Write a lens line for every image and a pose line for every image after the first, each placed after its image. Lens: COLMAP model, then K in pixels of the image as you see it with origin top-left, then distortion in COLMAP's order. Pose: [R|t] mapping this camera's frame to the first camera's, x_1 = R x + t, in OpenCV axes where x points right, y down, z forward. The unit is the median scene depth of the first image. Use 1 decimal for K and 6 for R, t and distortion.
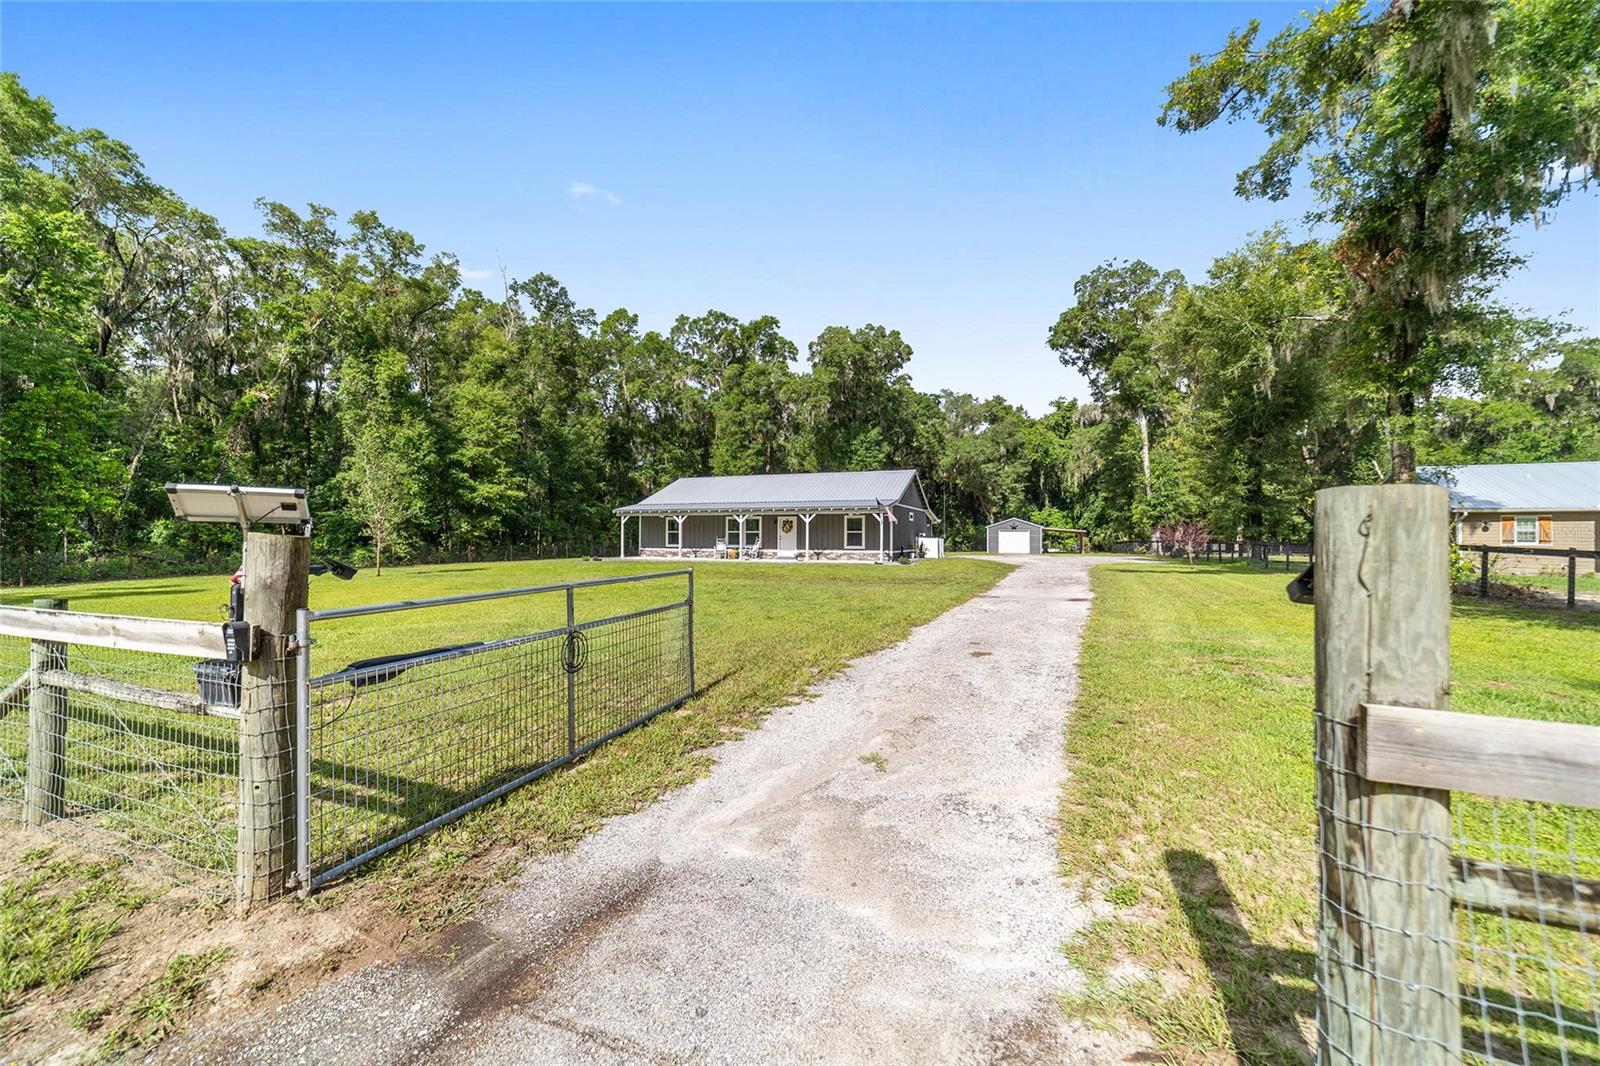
lens RADIAL K [[619.3, 0, 798.3], [0, 619.3, 531.1], [0, 0, 1]] dist [-0.019384, 0.009677]
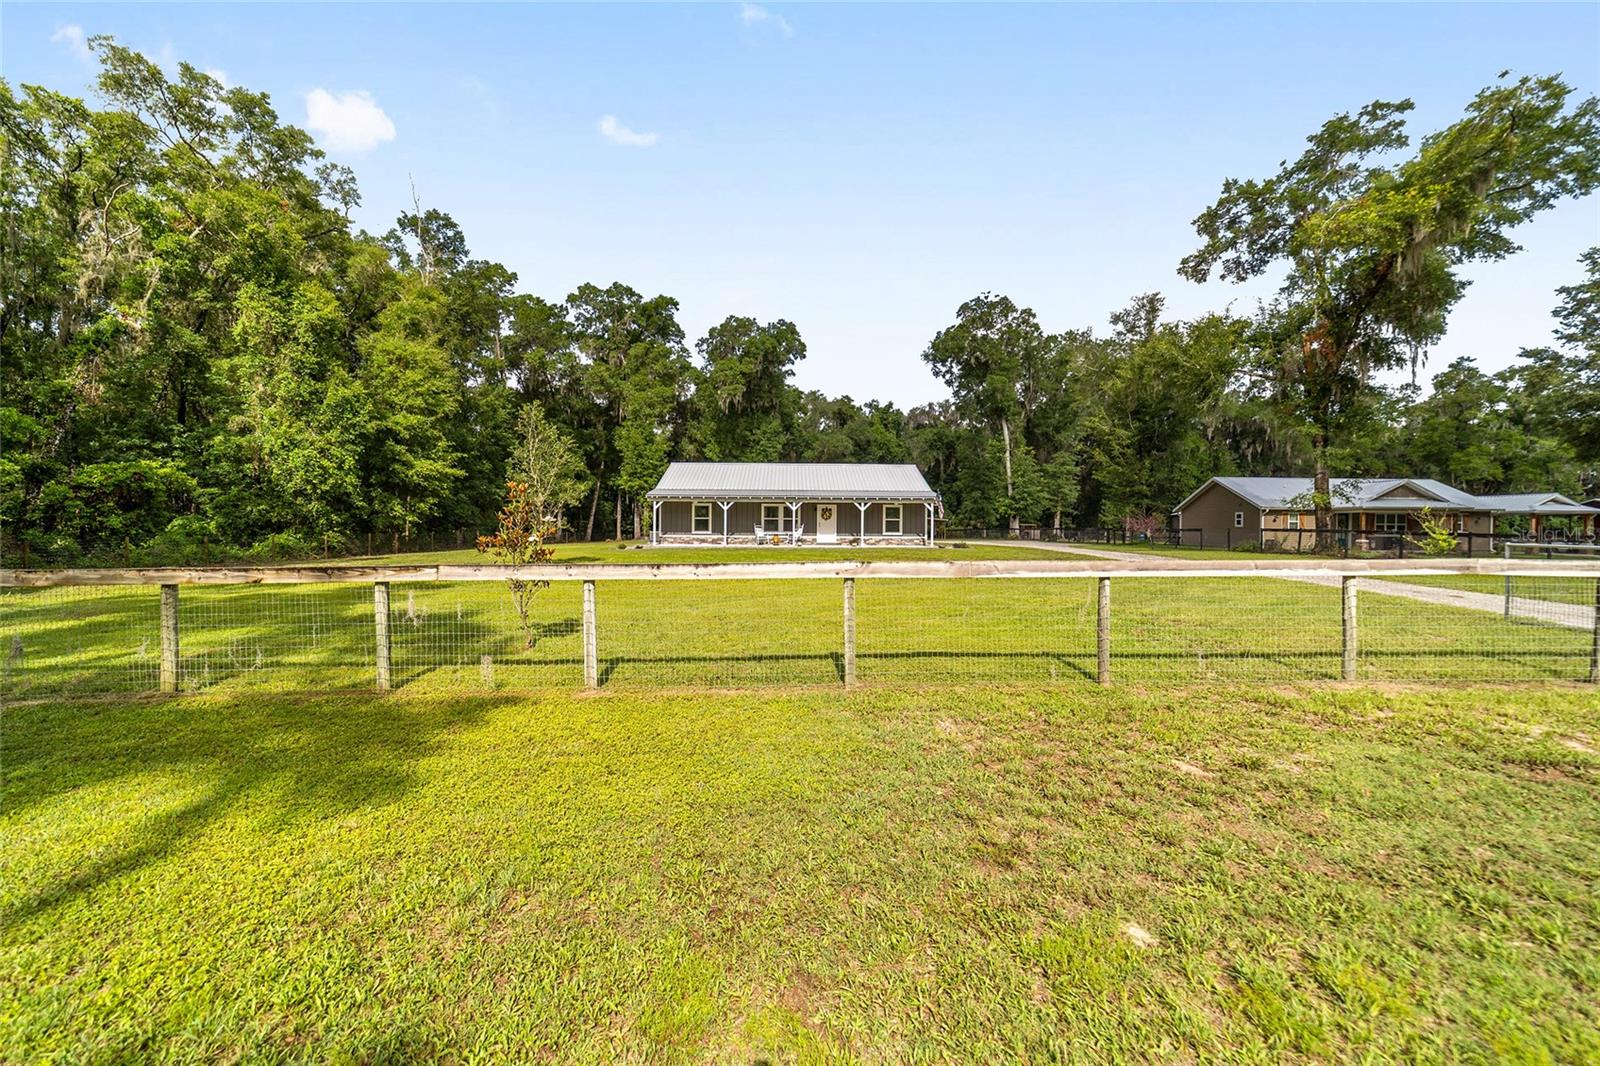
lens RADIAL K [[616.5, 0, 798.7], [0, 616.5, 532.8], [0, 0, 1]] dist [-0.021713, 0.010361]
pose [[0.924624, -0.001771, 0.380878, -0.339904], [-0.006877, 0.999749, 0.021345, 0.002036], [-0.380820, -0.022356, 0.924379, 0.033037]]
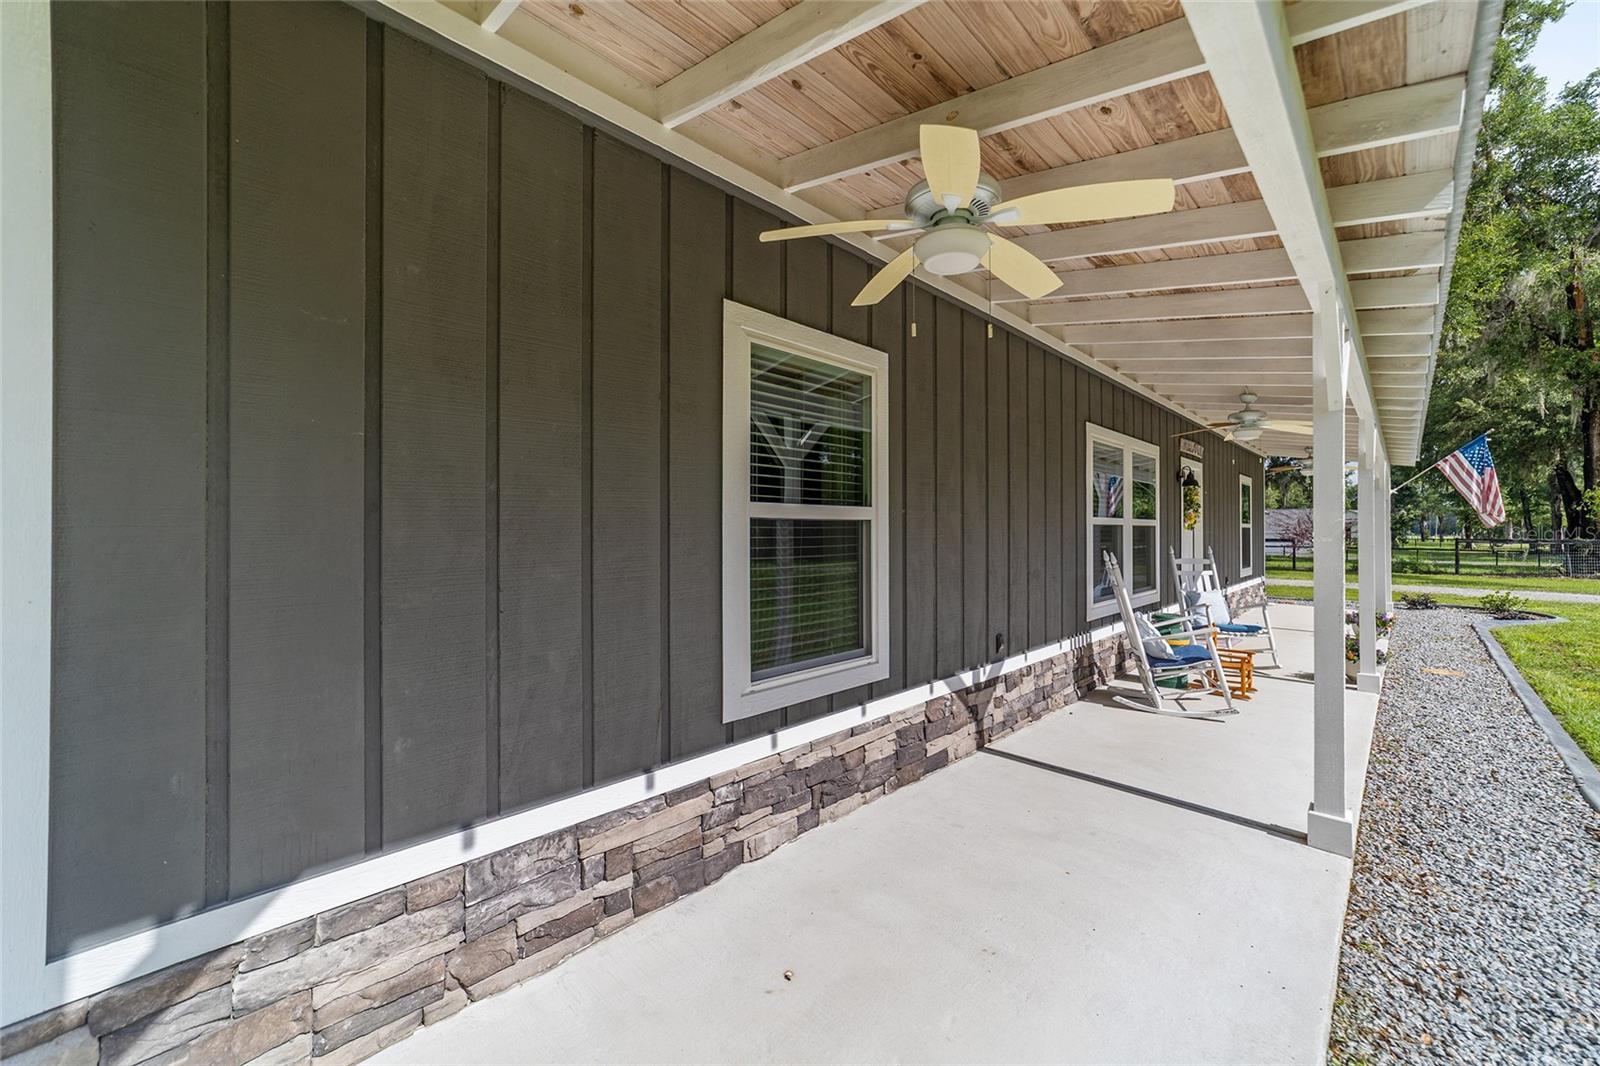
lens RADIAL K [[613.5, 0, 798.6], [0, 613.5, 527.8], [0, 0, 1]] dist [-0.019808, 0.009755]
pose [[0.398985, -0.000508, 0.916957, -0.217799], [-0.010800, 0.999928, 0.005253, 0.002272], [-0.916894, -0.011999, 0.398951, 0.767298]]
